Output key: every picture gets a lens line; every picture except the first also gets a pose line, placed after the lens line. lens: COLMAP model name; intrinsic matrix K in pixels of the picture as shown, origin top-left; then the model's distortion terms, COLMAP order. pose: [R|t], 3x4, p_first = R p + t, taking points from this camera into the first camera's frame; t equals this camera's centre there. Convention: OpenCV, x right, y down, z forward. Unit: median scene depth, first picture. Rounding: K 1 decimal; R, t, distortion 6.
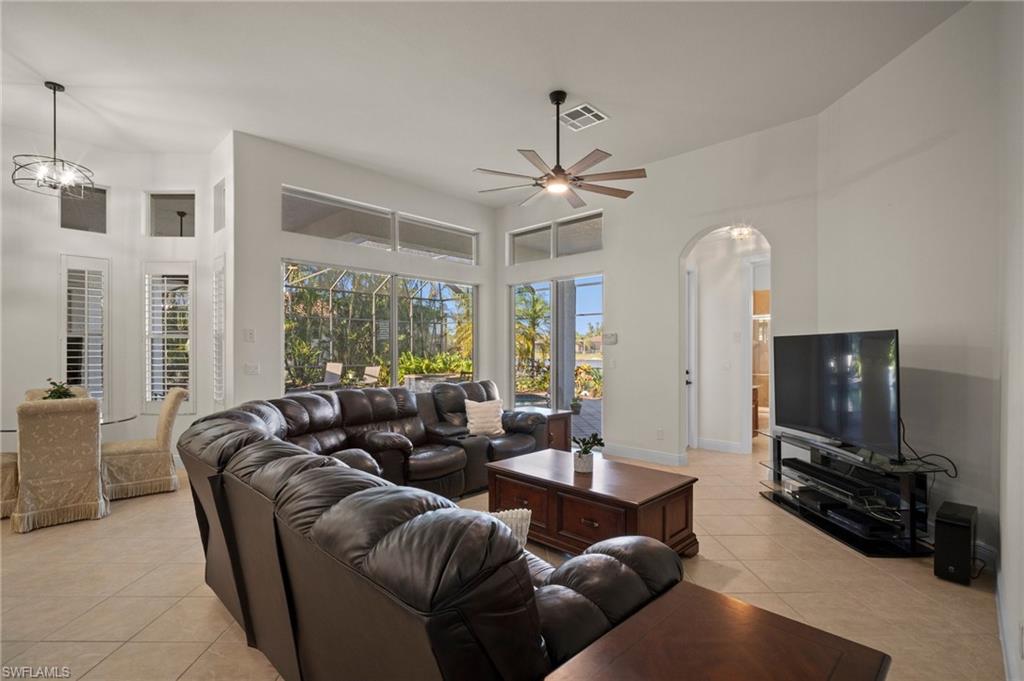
lens RADIAL K [[479.2, 0, 506.6], [0, 479.2, 349.9], [0, 0, 1]] dist [-0.005595, -0.002146]
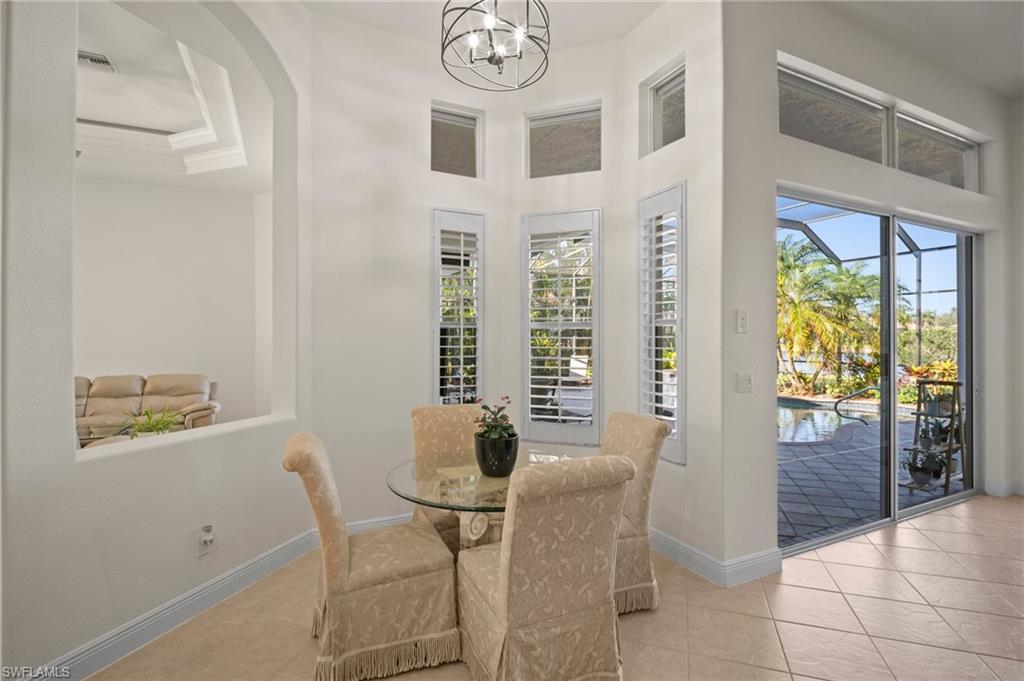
lens RADIAL K [[479.2, 0, 513.8], [0, 479.2, 335.7], [0, 0, 1]] dist [-0.005595, -0.002146]
pose [[0.941475, 0.001332, -0.337080, -0.584721], [-0.003695, 0.999973, -0.006368, -0.009829], [0.337062, 0.007240, 0.941454, 0.378501]]
